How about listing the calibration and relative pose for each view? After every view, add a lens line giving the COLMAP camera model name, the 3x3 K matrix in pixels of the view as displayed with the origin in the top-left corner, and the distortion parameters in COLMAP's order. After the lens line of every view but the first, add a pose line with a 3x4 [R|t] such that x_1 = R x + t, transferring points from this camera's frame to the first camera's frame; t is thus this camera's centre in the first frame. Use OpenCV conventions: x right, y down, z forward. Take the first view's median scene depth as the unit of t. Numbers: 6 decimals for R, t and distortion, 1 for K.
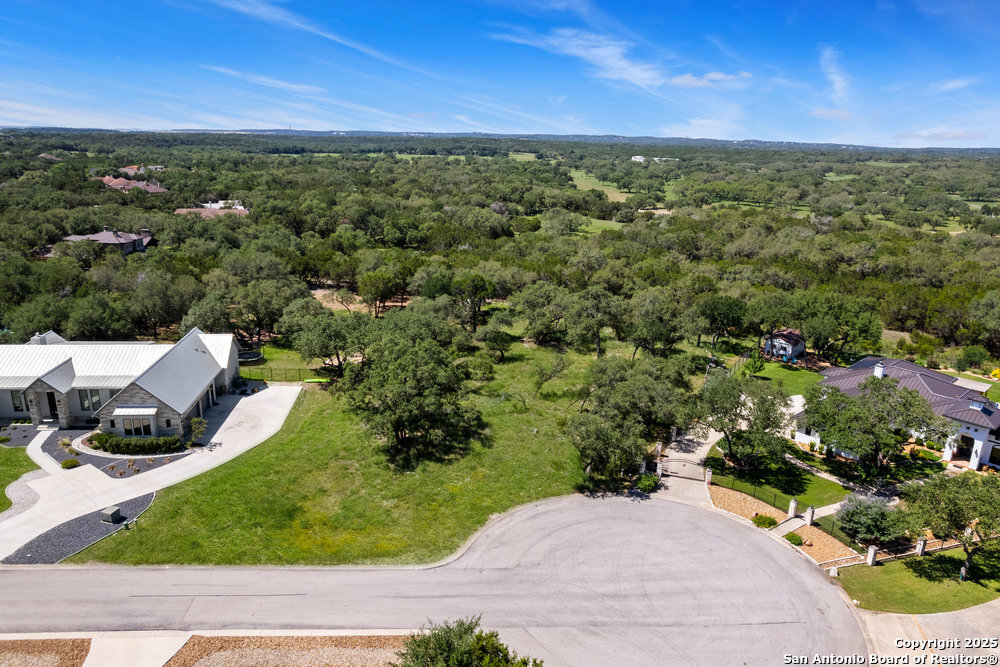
lens RADIAL K [[679.6, 0, 495.2], [0, 679.6, 331.5], [0, 0, 1]] dist [-0.083030, 0.076750]
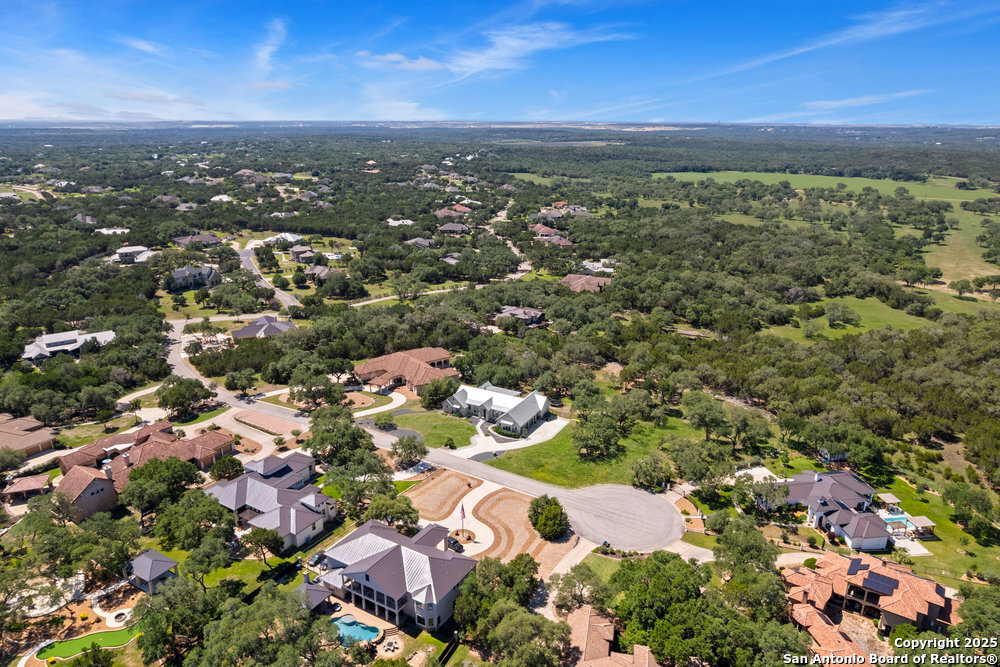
lens RADIAL K [[637.3, 0, 497.7], [0, 637.3, 333.9], [0, 0, 1]] dist [-0.076840, 0.067864]
pose [[0.825953, 0.150634, -0.543241, 0.933401], [-0.141206, 0.988201, 0.059323, -0.439707], [0.545767, 0.027711, 0.837478, -1.453230]]
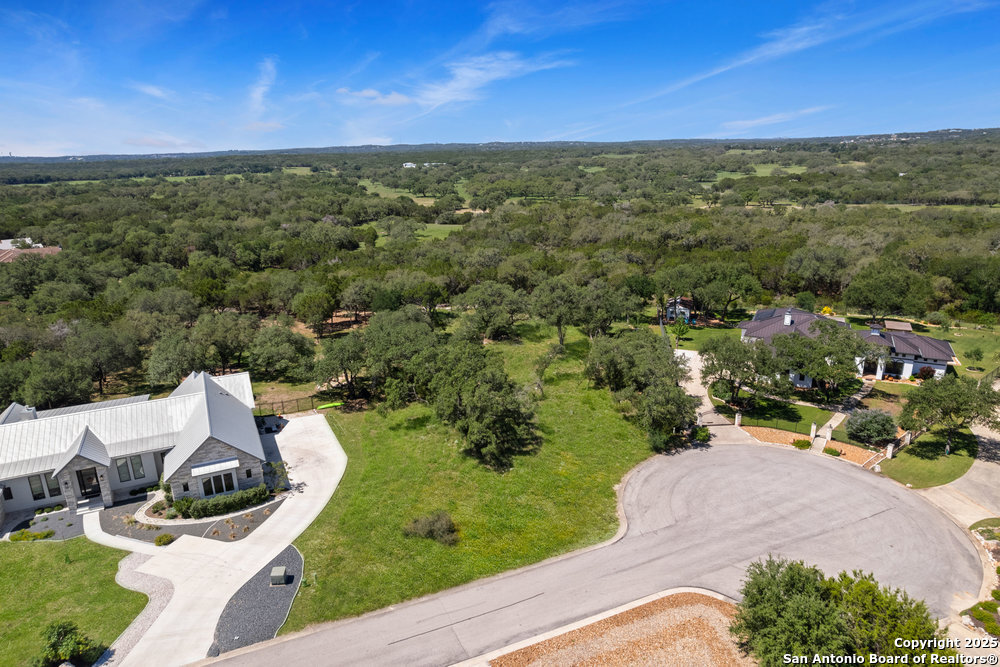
lens RADIAL K [[637.3, 0, 497.7], [0, 637.3, 333.9], [0, 0, 1]] dist [-0.076840, 0.067864]
pose [[0.935915, -0.142873, 0.321949, -0.415545], [0.140445, 0.989607, 0.030885, -0.032209], [-0.323015, 0.016310, 0.946253, 0.059852]]
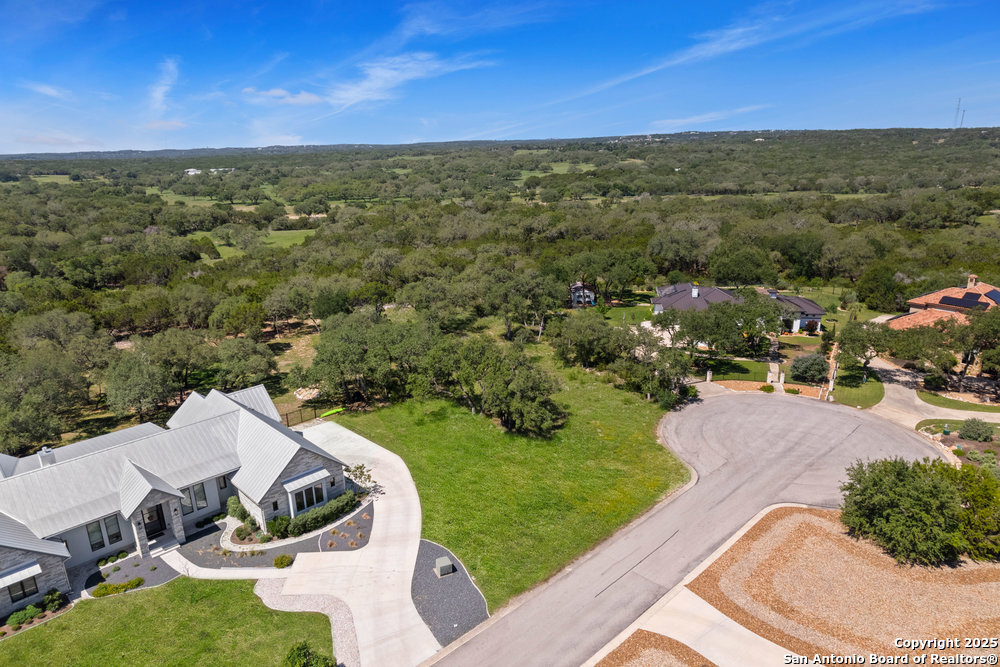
lens RADIAL K [[637.3, 0, 497.7], [0, 637.3, 333.9], [0, 0, 1]] dist [-0.076840, 0.067864]
pose [[0.776151, -0.223175, 0.589731, -0.762285], [0.216463, 0.972737, 0.083228, -0.075482], [-0.592228, 0.063057, 0.803300, 0.182474]]
